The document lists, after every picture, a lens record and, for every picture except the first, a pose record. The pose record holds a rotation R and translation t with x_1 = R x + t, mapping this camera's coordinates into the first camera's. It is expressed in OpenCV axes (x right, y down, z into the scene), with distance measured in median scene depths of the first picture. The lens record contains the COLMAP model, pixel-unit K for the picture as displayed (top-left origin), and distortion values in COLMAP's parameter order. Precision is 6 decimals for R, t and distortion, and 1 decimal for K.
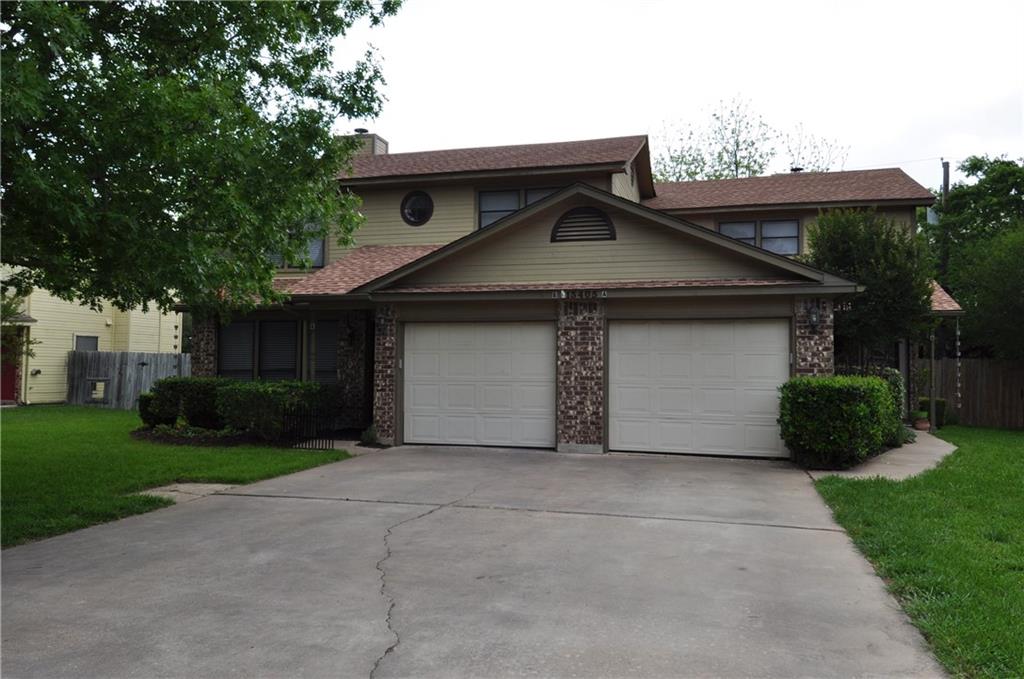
lens RADIAL K [[767.7, 0, 513.4], [0, 767.7, 340.8], [0, 0, 1]] dist [0.040096, -0.002680]
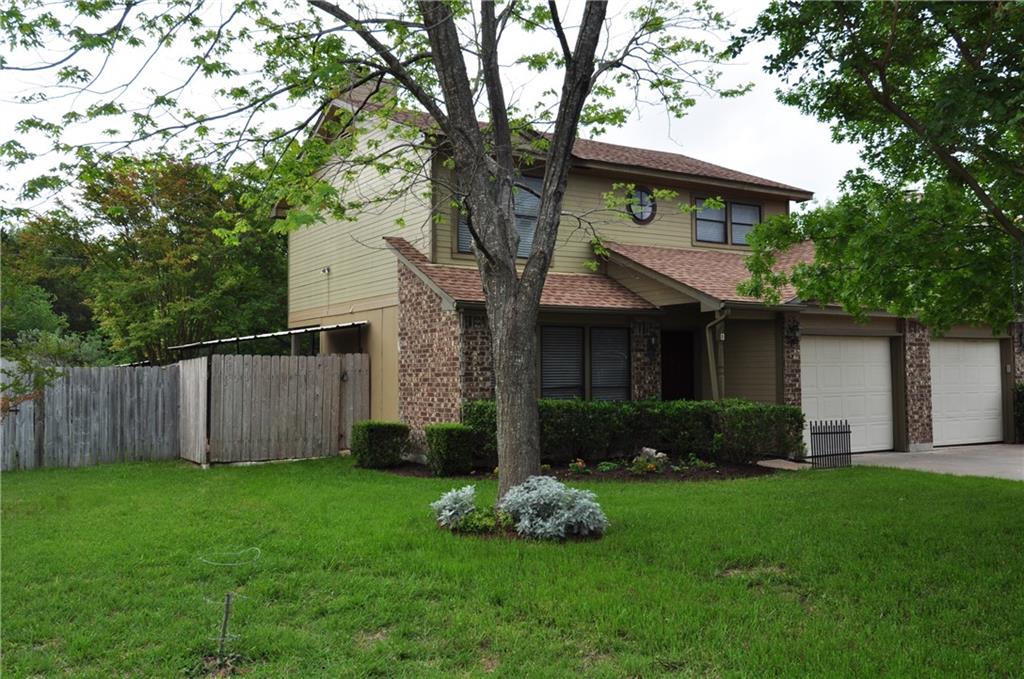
lens RADIAL K [[898.6, 0, 511.4], [0, 898.6, 339.6], [0, 0, 1]] dist [0.007579, 0.002232]
pose [[0.678988, 0.015674, 0.733982, -1.238702], [-0.011083, 0.999877, -0.011100, -0.001005], [-0.734066, -0.000598, 0.679078, 0.489954]]
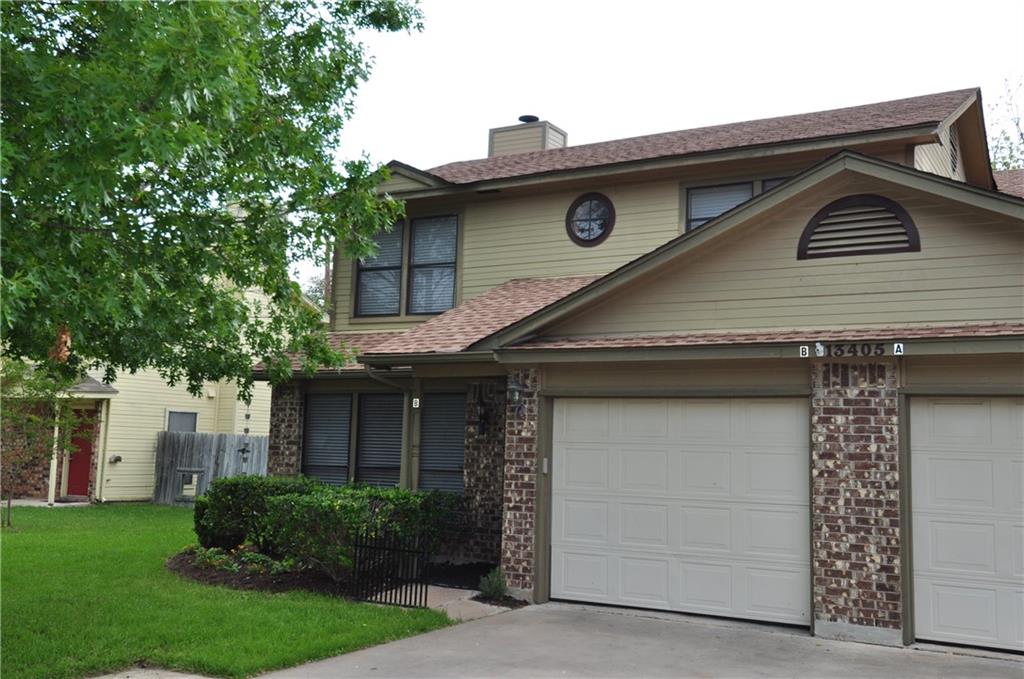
lens RADIAL K [[1023.2, 0, 513.0], [0, 1023.2, 338.1], [0, 0, 1]] dist [0.038091, 0.000000]
pose [[0.967022, -0.008932, -0.254534, 0.035693], [-0.011051, 0.996972, -0.076971, -0.008234], [0.254451, 0.077245, 0.963996, 0.203733]]
